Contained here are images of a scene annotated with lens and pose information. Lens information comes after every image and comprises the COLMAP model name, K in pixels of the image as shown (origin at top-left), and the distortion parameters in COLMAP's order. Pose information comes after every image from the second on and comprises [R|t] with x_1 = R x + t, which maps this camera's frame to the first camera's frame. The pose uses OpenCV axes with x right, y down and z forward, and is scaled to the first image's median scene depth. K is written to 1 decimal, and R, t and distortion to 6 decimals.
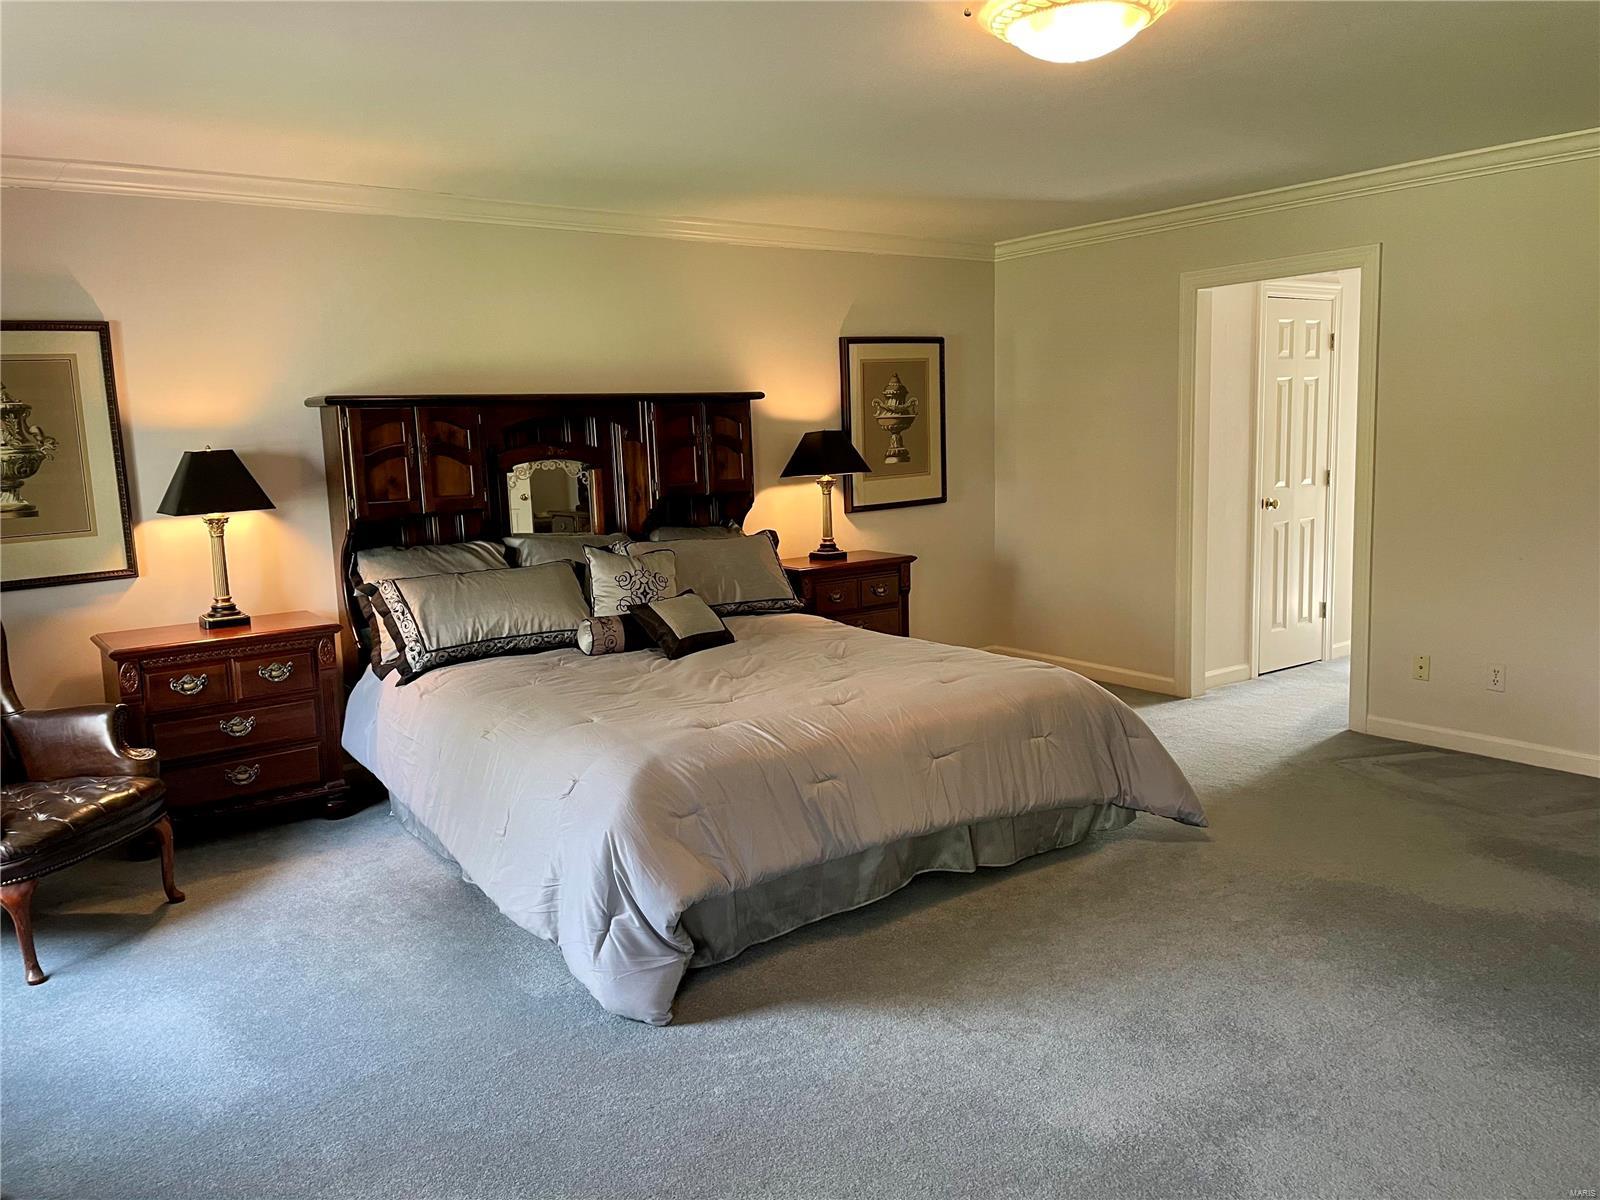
lens RADIAL K [[1214.9, 0, 800.0], [0, 1214.9, 600.0], [0, 0, 1]] dist [0.051492, -0.003160]
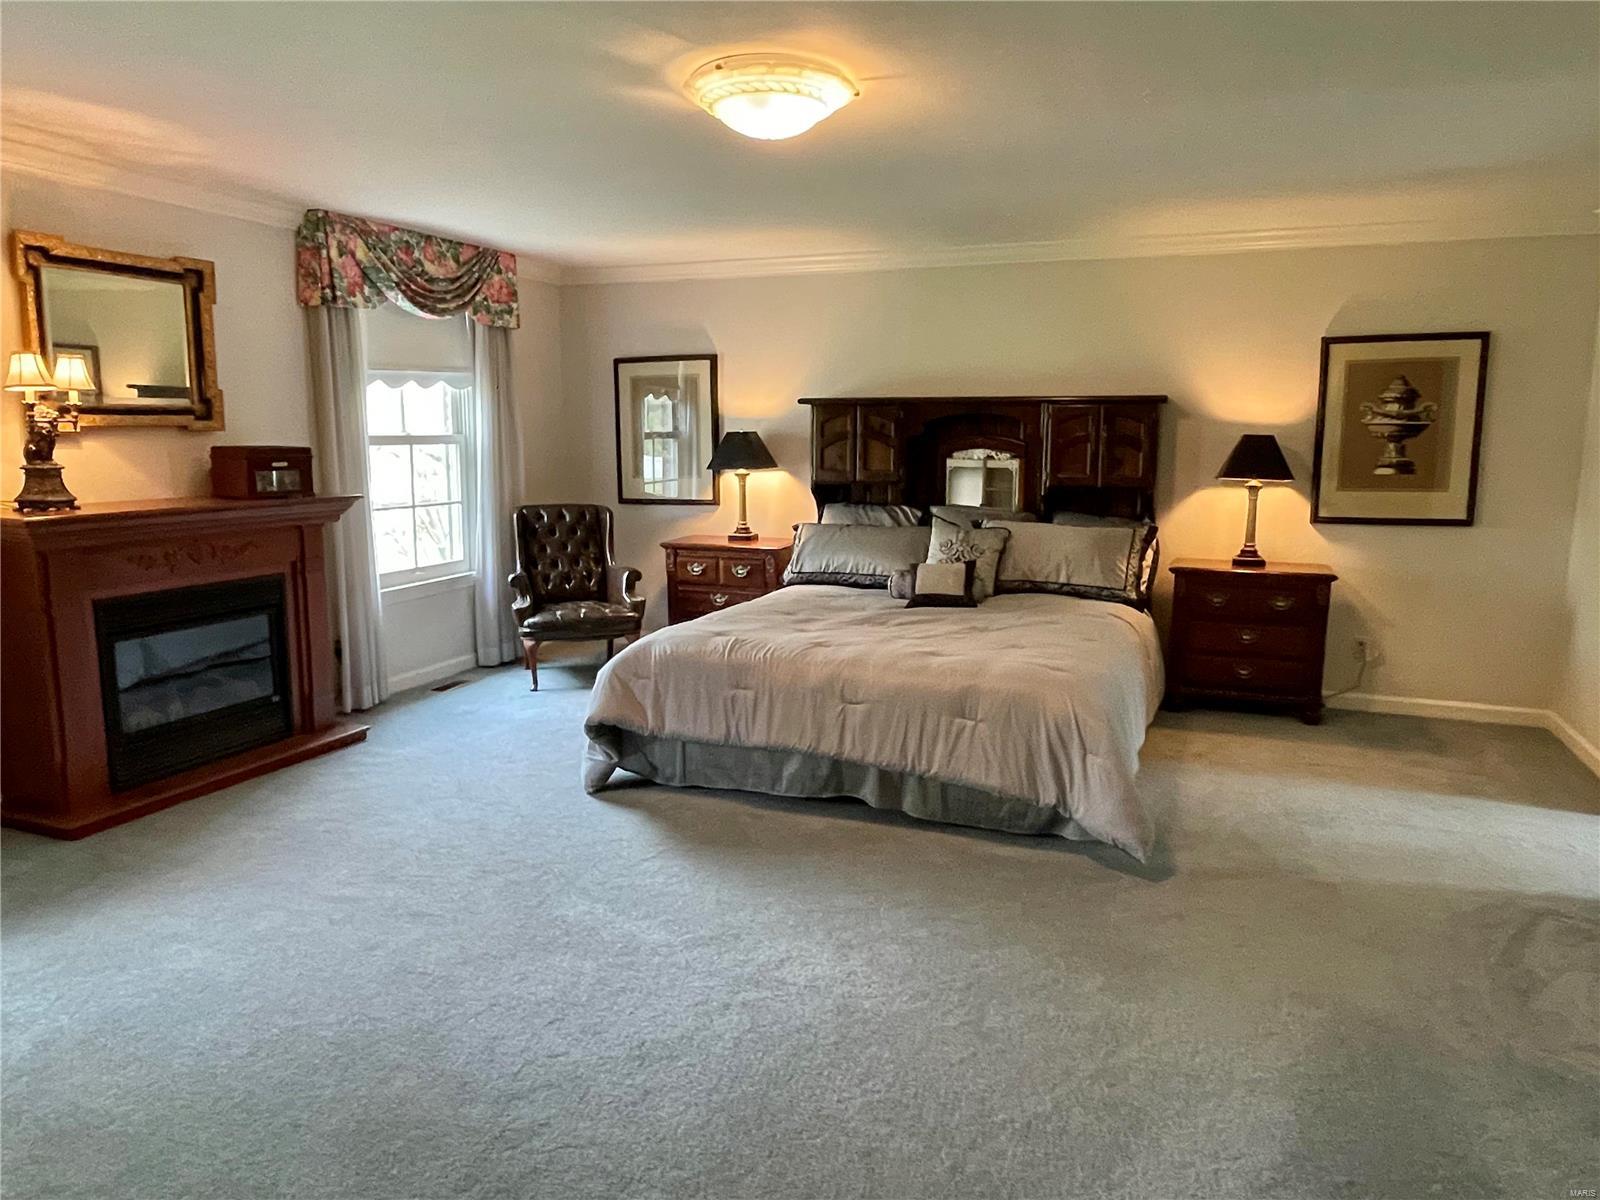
lens RADIAL K [[1082.8, 0, 800.0], [0, 1082.8, 600.0], [0, 0, 1]] dist [-0.001032, -0.002939]
pose [[0.520905, 0.164802, -0.837555, 0.623085], [-0.144212, 0.984073, 0.103941, -0.048334], [0.841345, 0.066642, 0.536375, 0.243762]]
